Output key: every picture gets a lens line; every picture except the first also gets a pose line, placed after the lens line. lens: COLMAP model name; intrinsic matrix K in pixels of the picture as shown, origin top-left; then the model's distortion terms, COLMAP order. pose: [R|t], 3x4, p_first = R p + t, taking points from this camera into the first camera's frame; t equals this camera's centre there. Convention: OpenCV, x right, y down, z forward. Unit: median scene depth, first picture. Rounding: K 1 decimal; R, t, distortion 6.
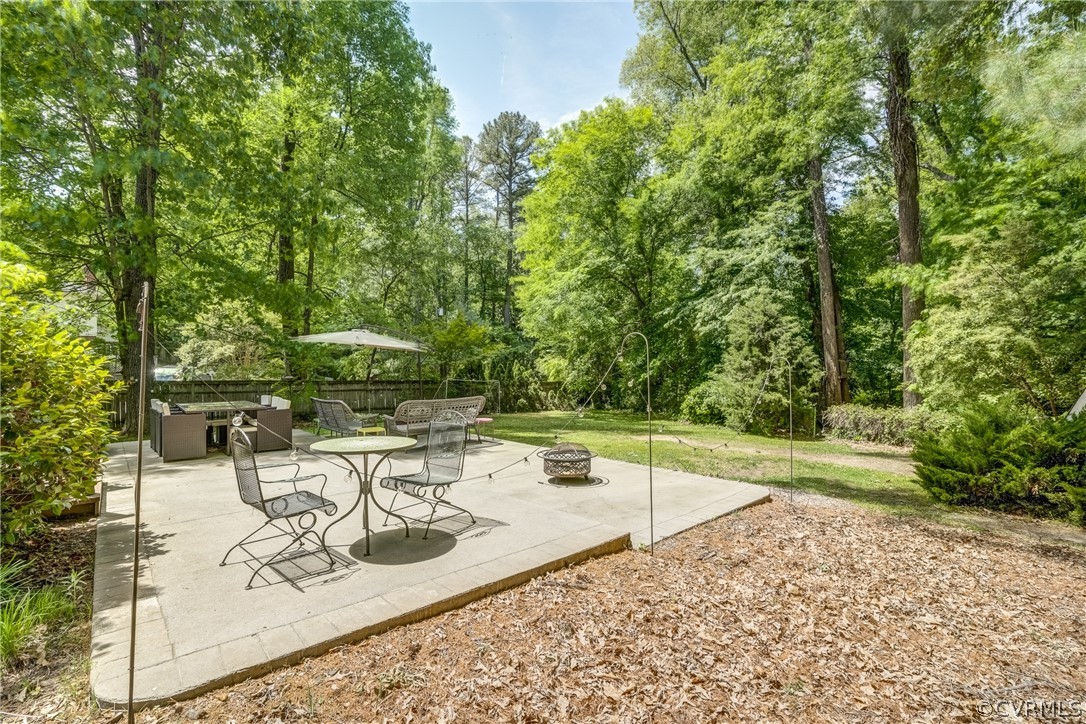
lens RADIAL K [[498.9, 0, 540.2], [0, 498.9, 361.7], [0, 0, 1]] dist [-0.056673, 0.020180]
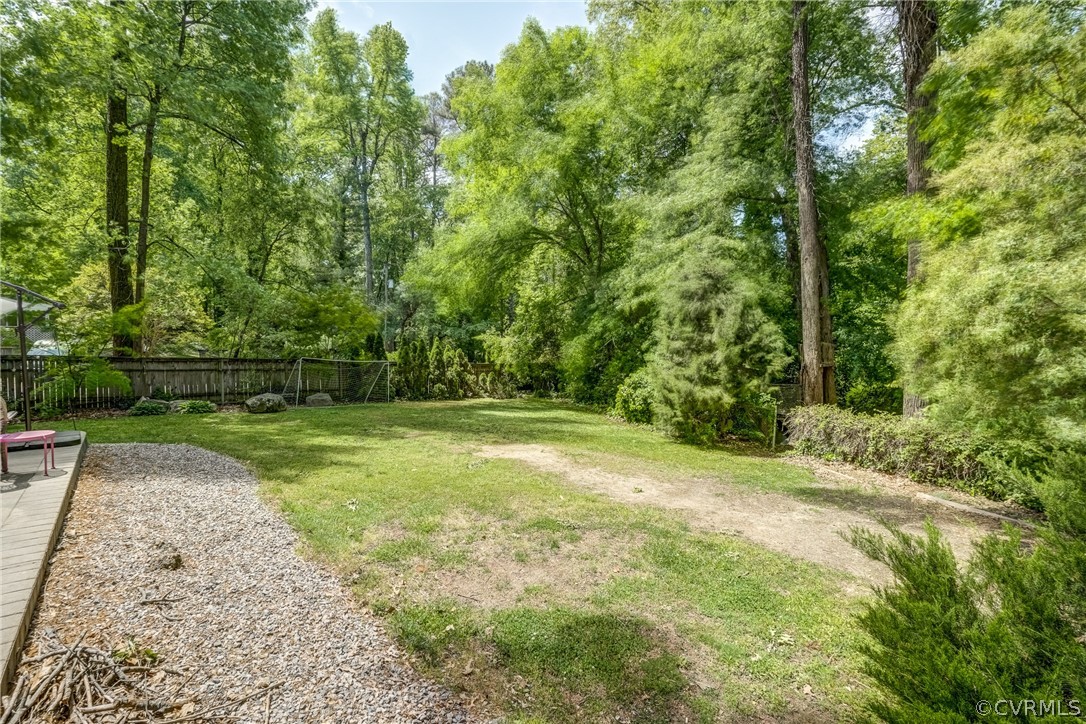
lens RADIAL K [[498.9, 0, 540.2], [0, 498.9, 361.7], [0, 0, 1]] dist [-0.056673, 0.020180]
pose [[0.999335, 0.016380, -0.032570, 0.247009], [-0.015045, 0.999053, 0.040816, 0.003664], [0.033208, -0.040299, 0.998636, 0.289104]]
